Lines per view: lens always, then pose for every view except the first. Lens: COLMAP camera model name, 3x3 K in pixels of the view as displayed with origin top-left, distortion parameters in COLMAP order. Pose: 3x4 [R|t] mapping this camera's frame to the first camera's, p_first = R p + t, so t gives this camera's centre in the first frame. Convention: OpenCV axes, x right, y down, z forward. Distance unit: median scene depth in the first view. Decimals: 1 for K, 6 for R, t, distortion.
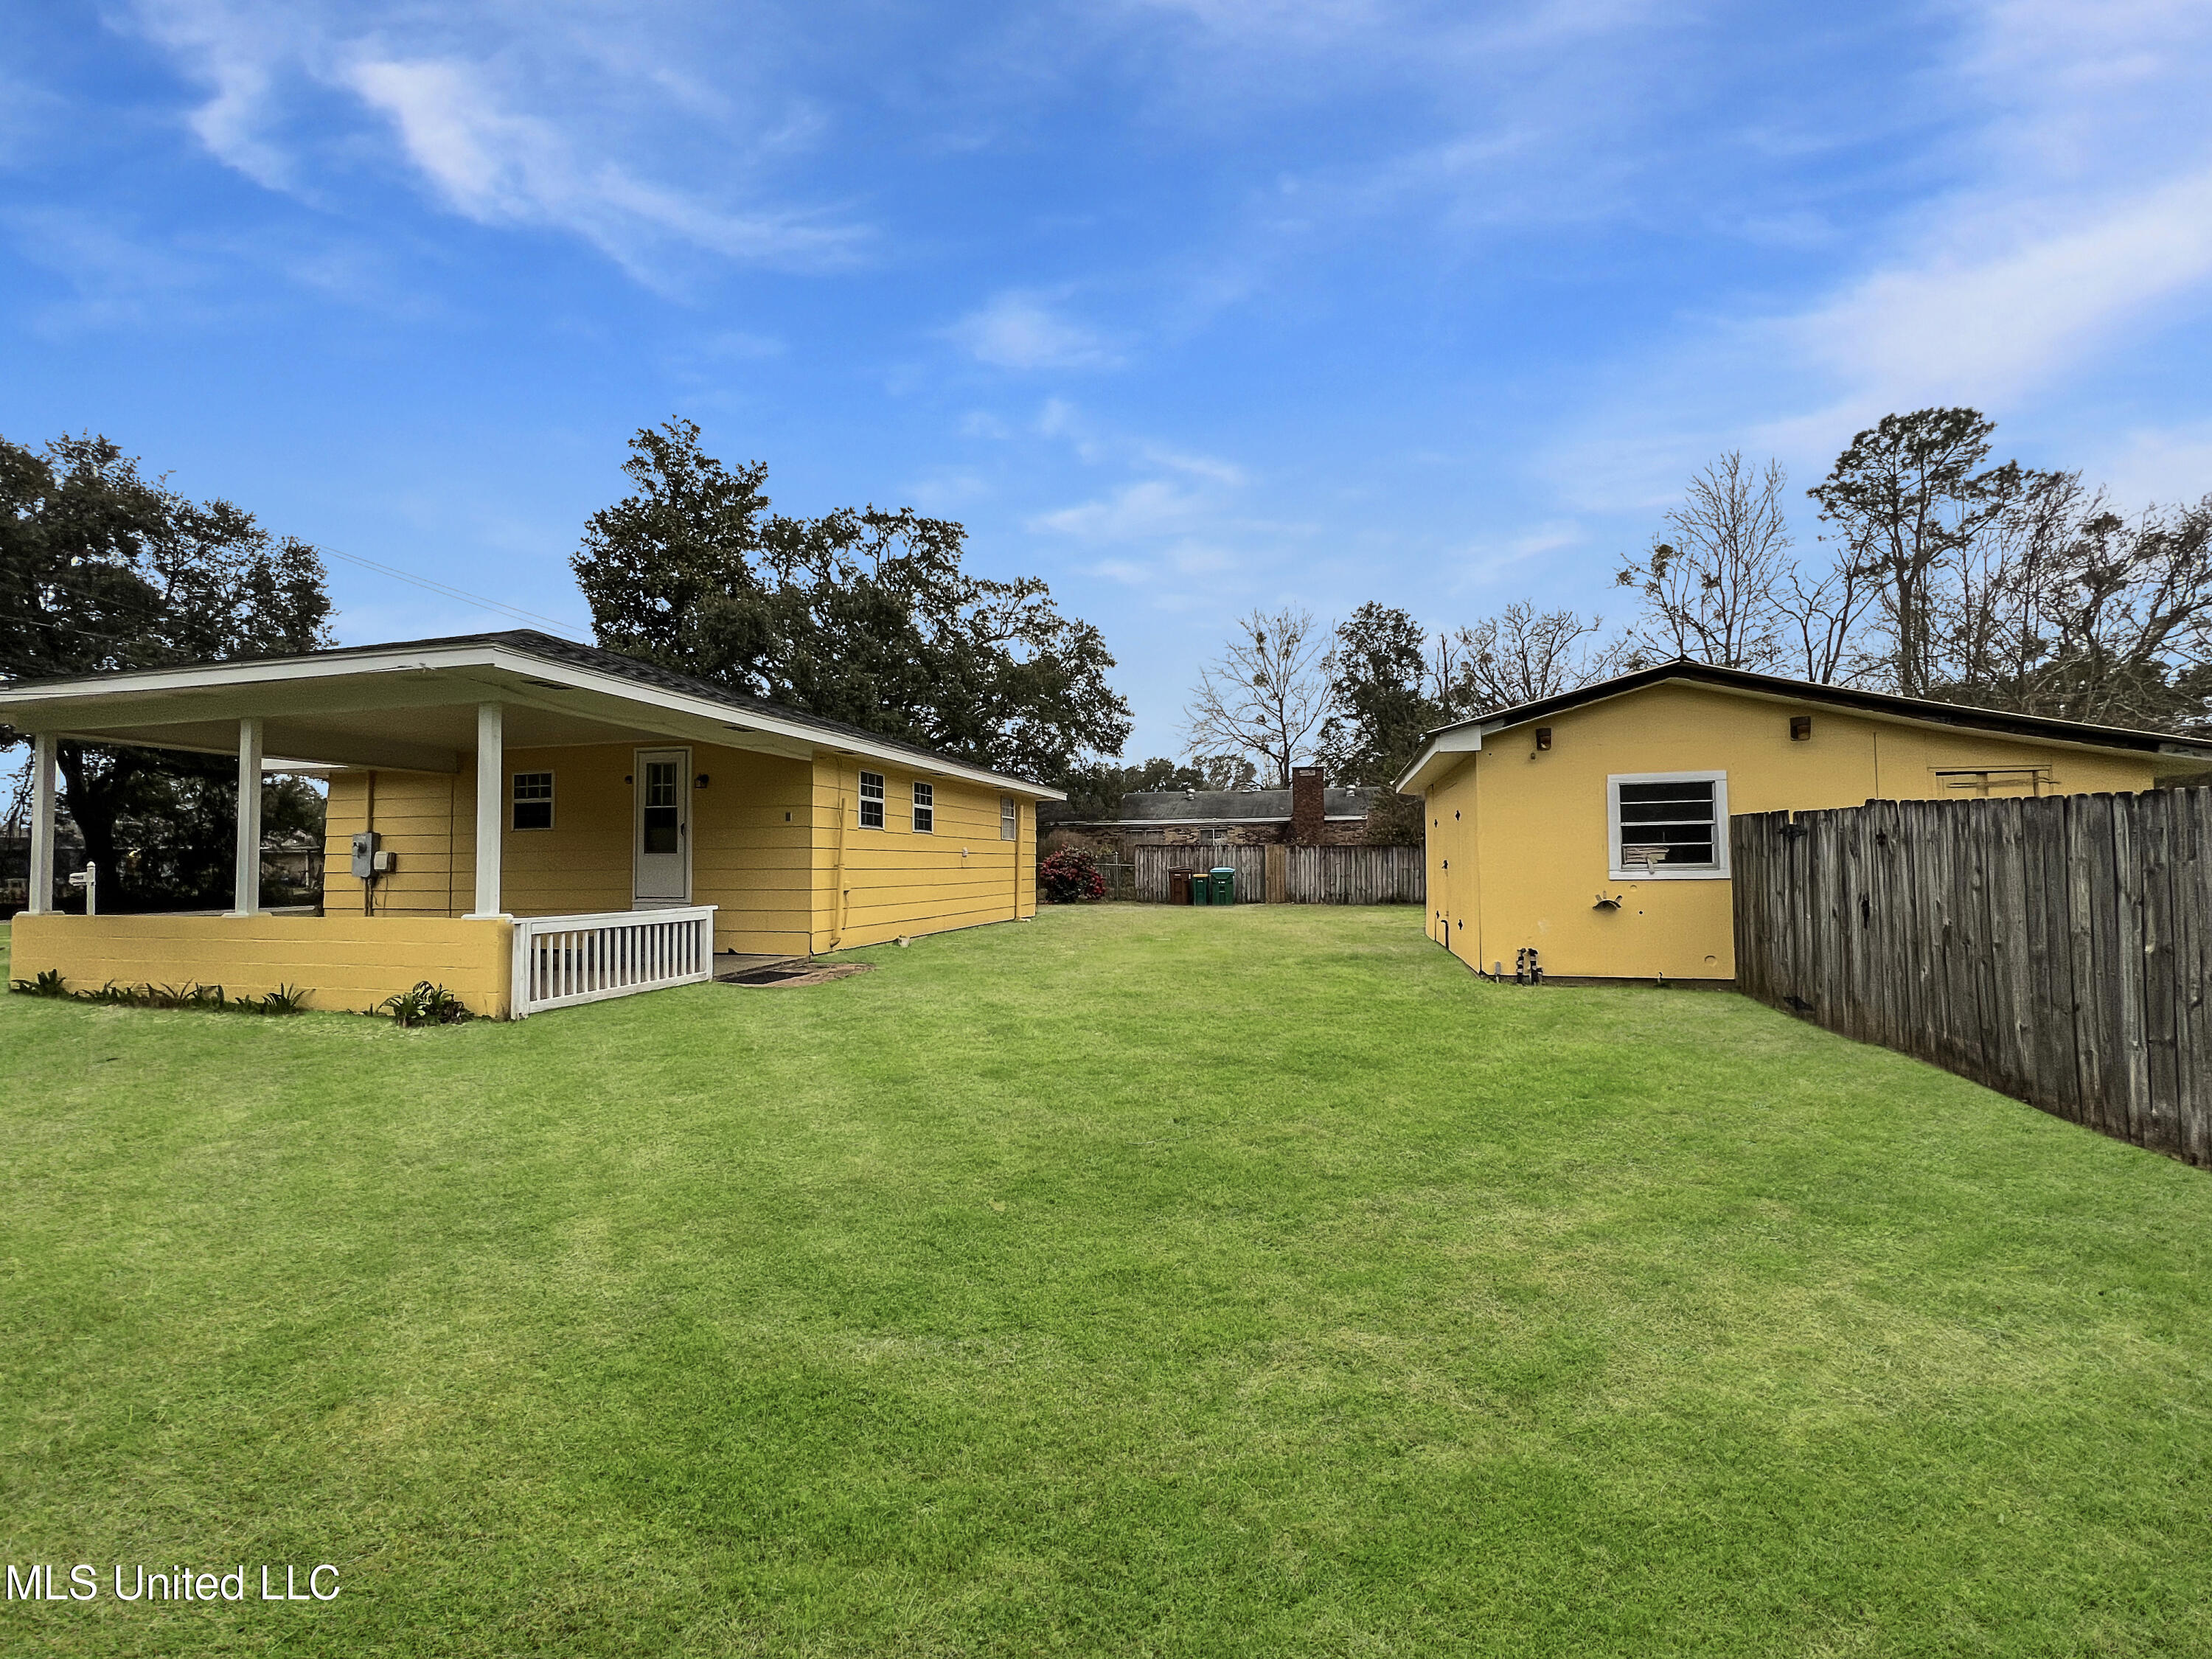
lens RADIAL K [[884.2, 0, 1099.4], [0, 884.2, 829.5], [0, 0, 1]] dist [-0.001927, -0.001044]
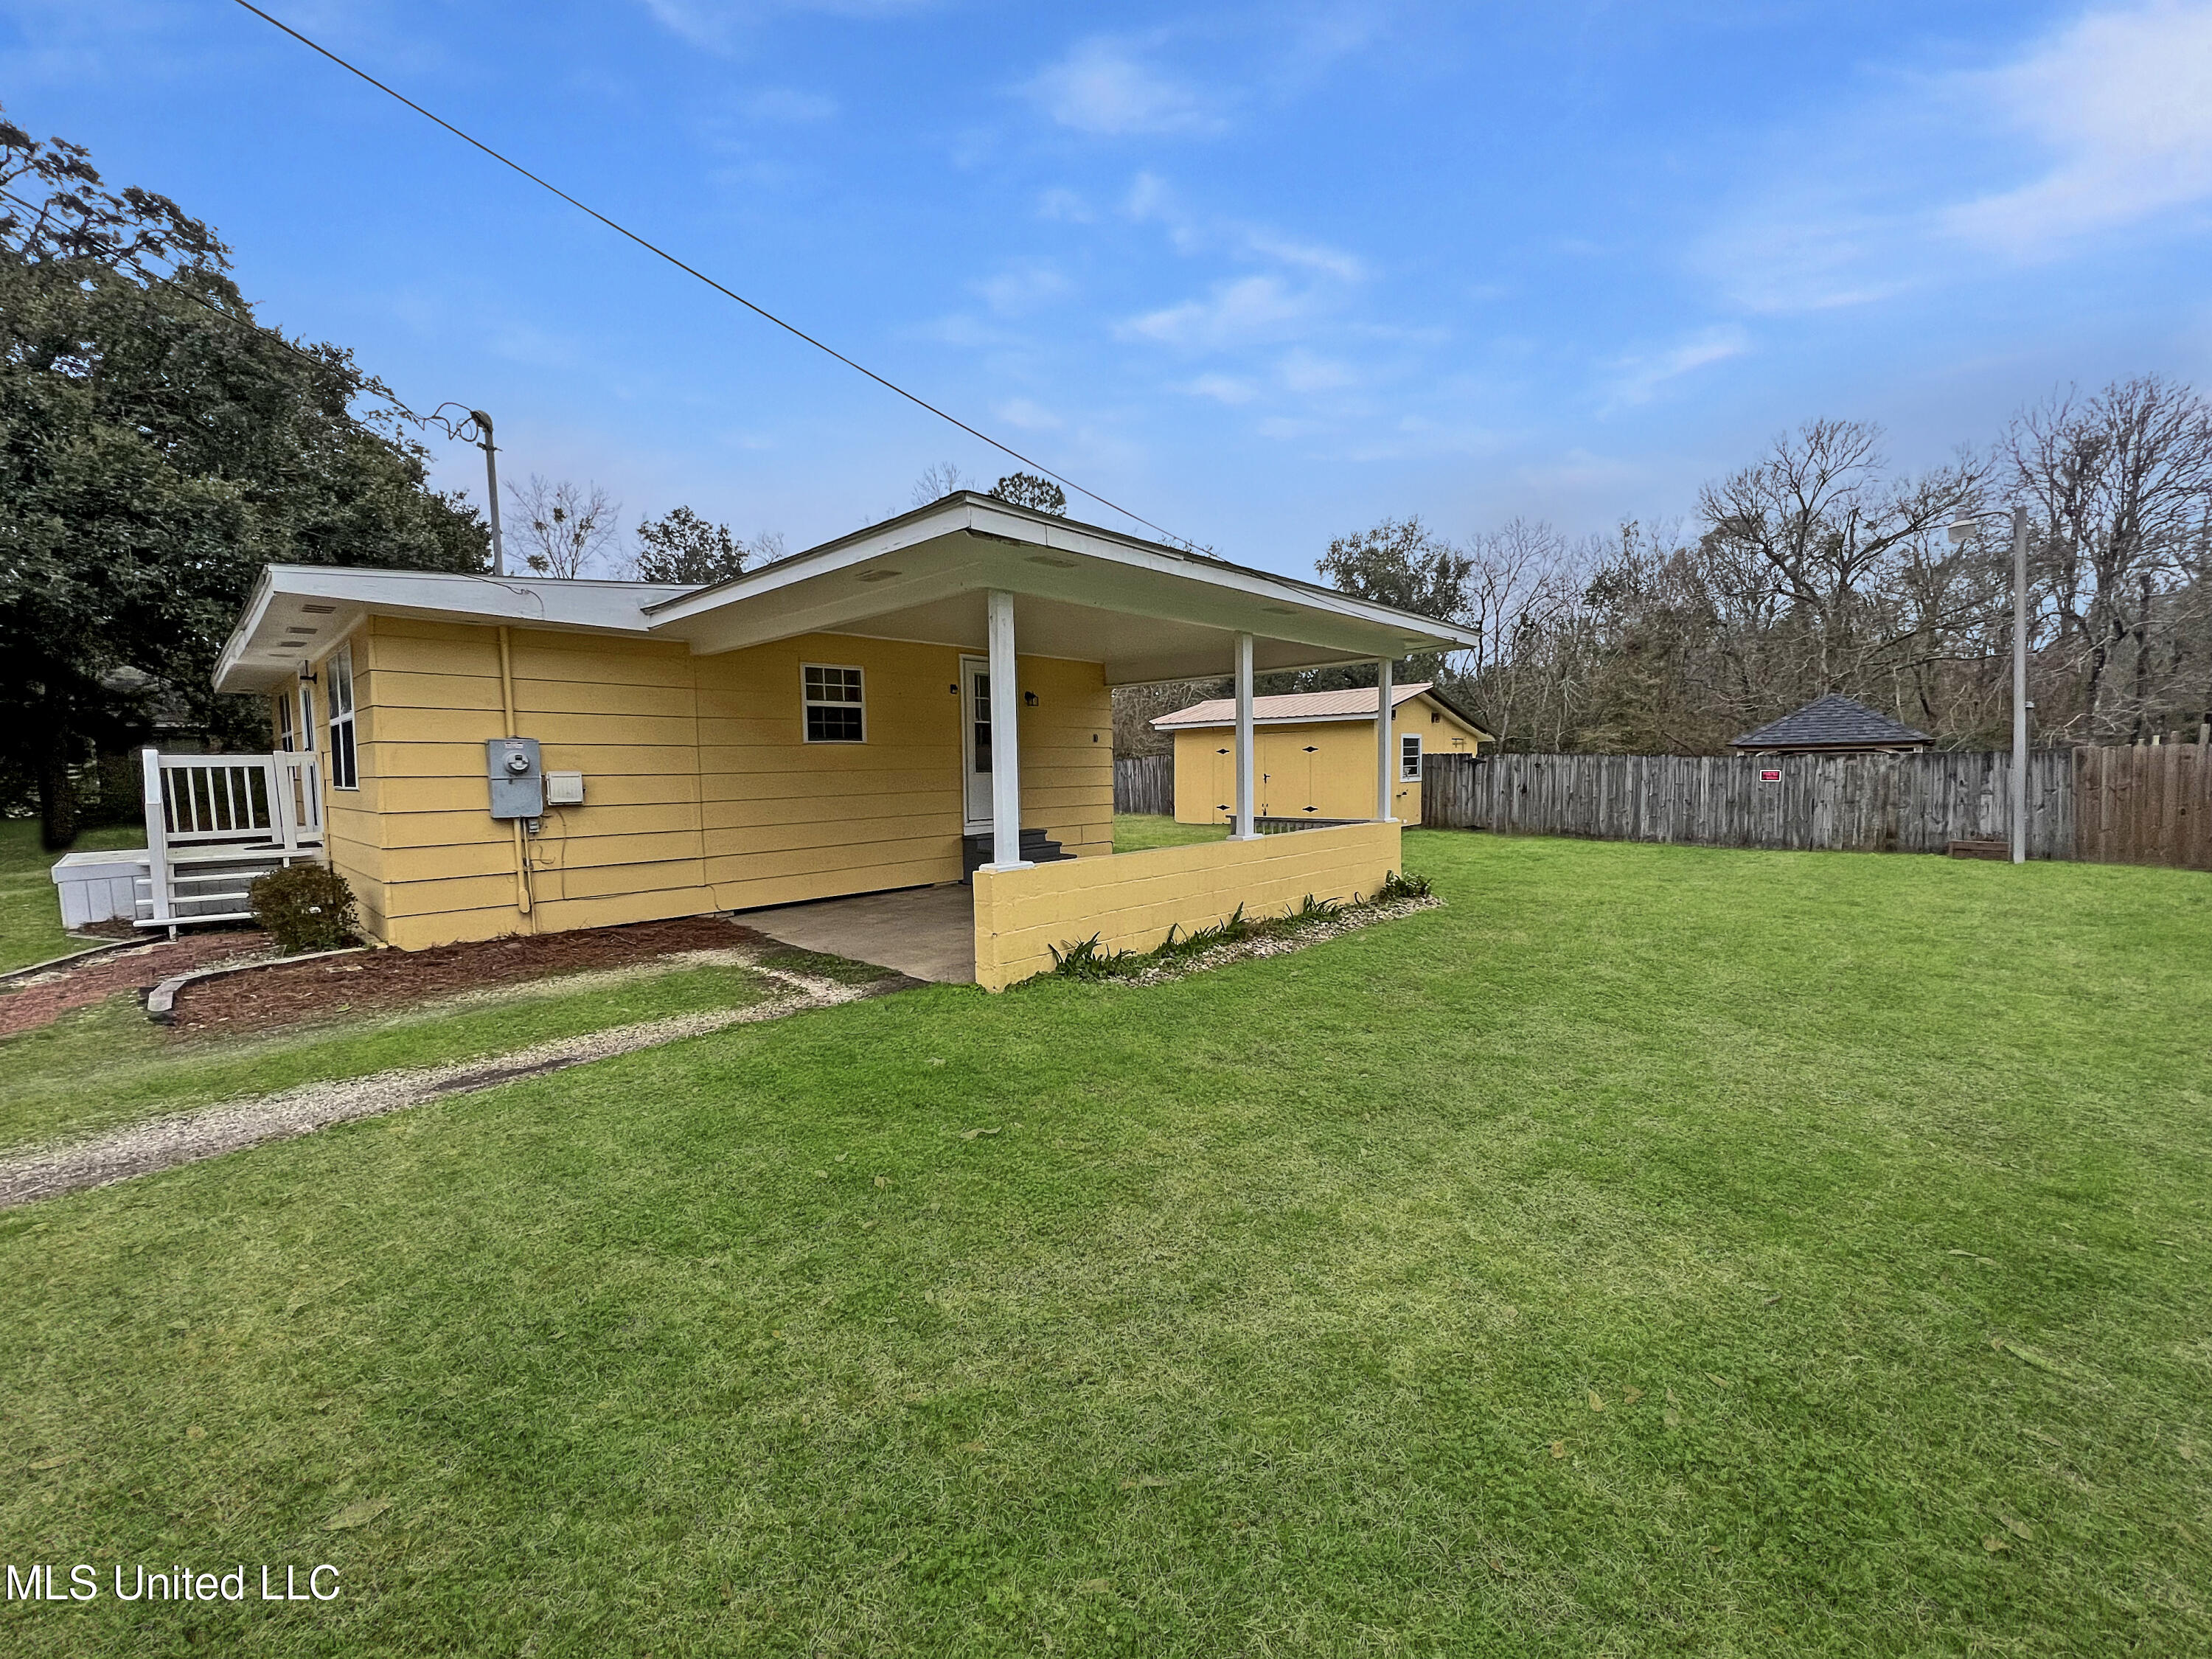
lens RADIAL K [[884.2, 0, 1084.1], [0, 884.2, 835.9], [0, 0, 1]] dist [-0.001927, -0.001044]
pose [[0.492192, -0.065583, 0.868013, -0.574292], [-0.019623, 0.996069, 0.086384, 0.005095], [-0.870266, -0.059550, 0.488970, 0.206479]]
